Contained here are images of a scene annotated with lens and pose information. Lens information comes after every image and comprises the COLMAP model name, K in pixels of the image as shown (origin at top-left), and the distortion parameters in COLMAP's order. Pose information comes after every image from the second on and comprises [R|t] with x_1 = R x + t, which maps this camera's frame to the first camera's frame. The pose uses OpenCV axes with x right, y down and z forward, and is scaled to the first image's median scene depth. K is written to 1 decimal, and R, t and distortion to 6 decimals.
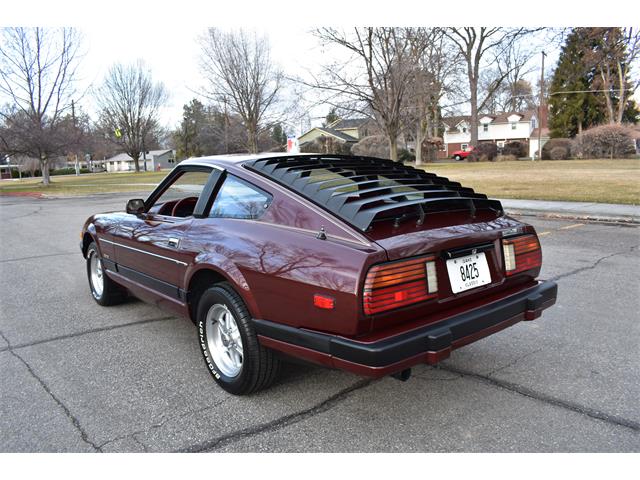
lens RADIAL K [[497.0, 0, 320.0], [0, 497.0, 240.0], [0, 0, 1]] dist [-0.093826, 0.013790]
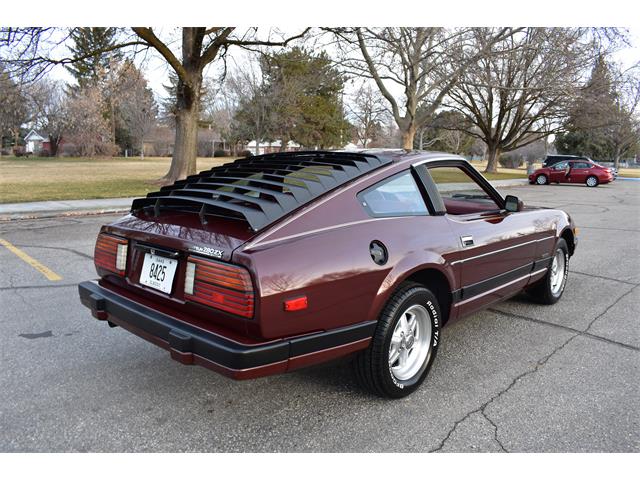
lens RADIAL K [[497.0, 0, 320.0], [0, 497.0, 240.0], [0, 0, 1]] dist [-0.093826, 0.013790]
pose [[-0.046086, -0.133284, 0.990006, -0.853602], [0.138267, 0.980668, 0.138464, -0.101949], [-0.989322, 0.143266, -0.026766, 0.815069]]
